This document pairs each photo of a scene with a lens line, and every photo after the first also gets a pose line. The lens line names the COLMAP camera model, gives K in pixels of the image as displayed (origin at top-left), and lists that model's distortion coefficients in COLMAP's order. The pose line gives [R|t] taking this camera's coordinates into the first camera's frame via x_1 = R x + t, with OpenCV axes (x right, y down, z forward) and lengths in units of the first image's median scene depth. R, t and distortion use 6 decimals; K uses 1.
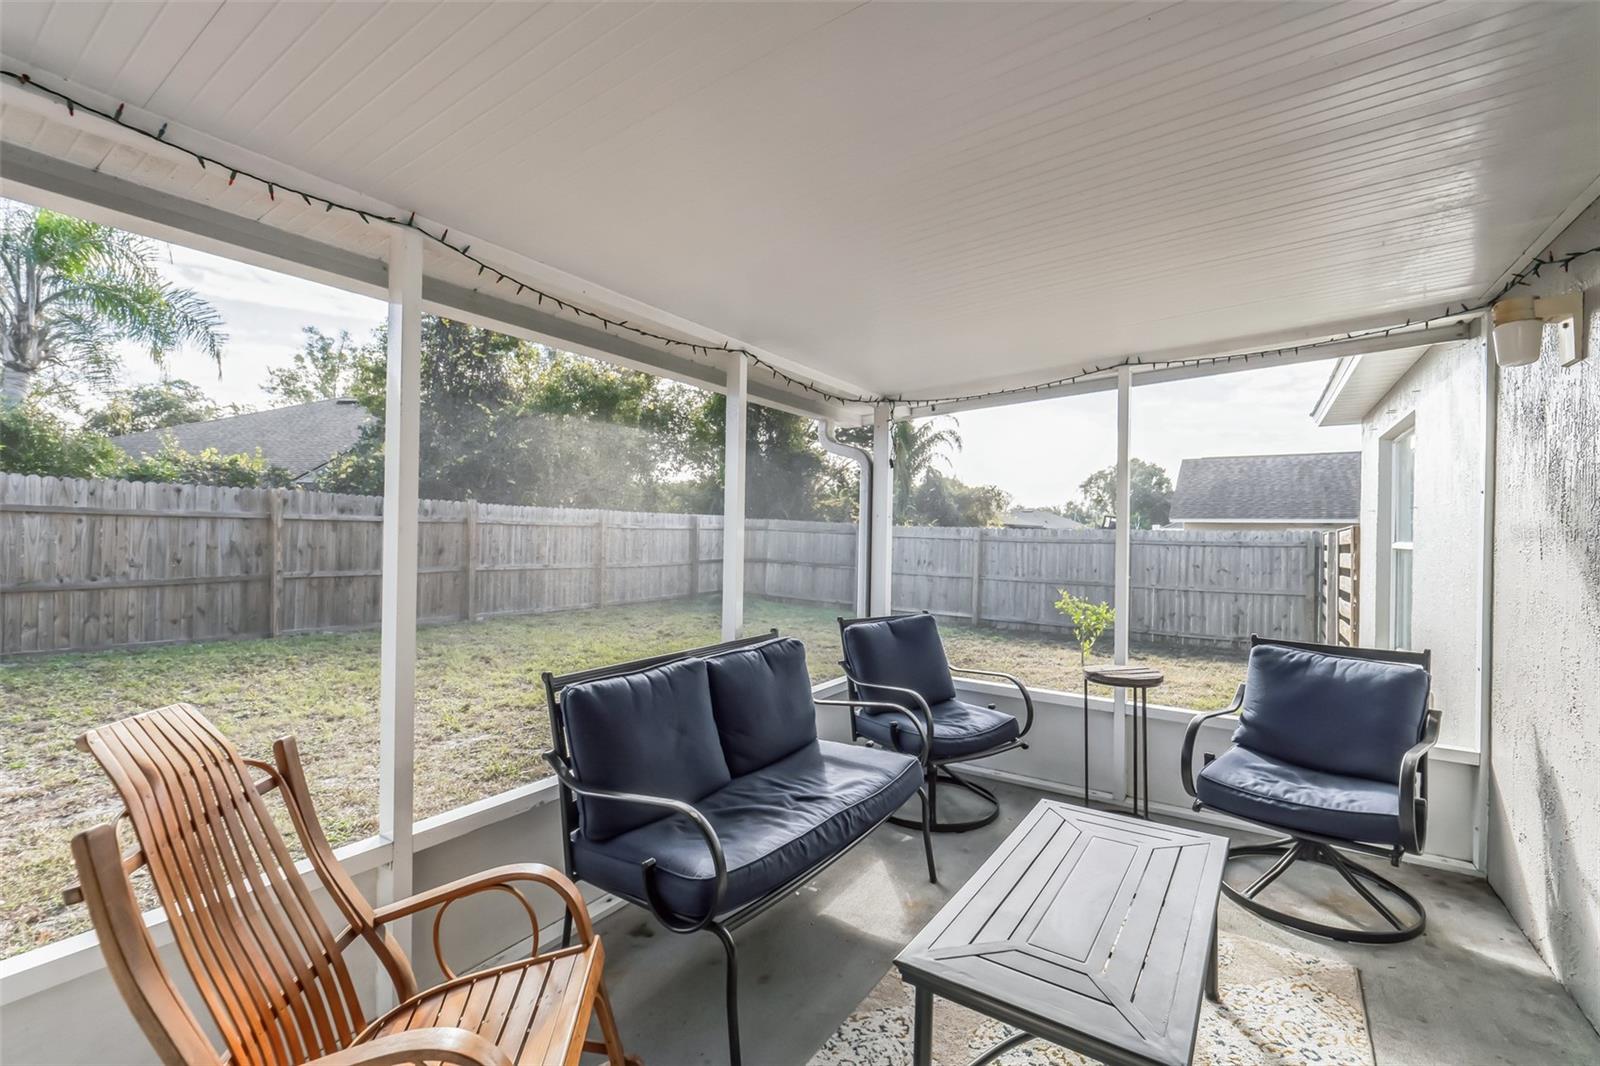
lens RADIAL K [[672.6, 0, 800.0], [0, 672.6, 533.0], [0, 0, 1]] dist [0.000419, -0.006597]
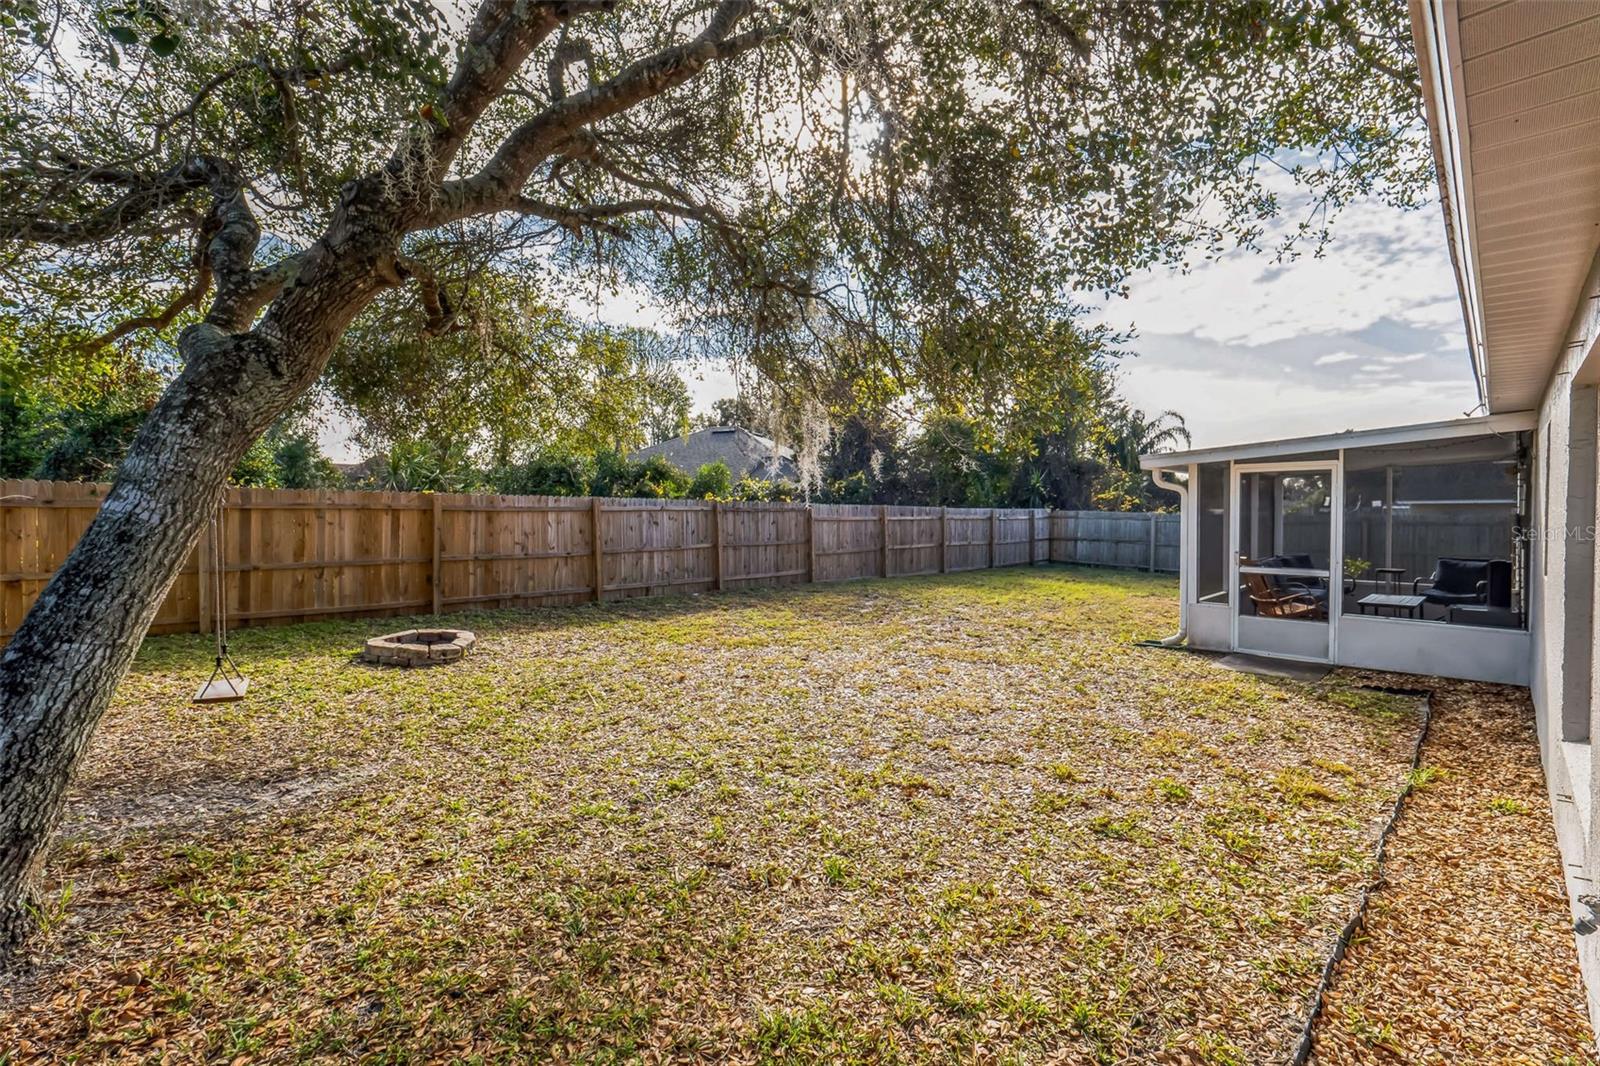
lens RADIAL K [[672.6, 0, 800.0], [0, 672.6, 533.0], [0, 0, 1]] dist [0.000419, -0.006597]
pose [[0.973699, -0.012001, -0.227522, -0.327205], [0.018010, 0.999541, 0.024354, -0.020894], [0.227125, -0.027811, 0.973468, -0.617683]]
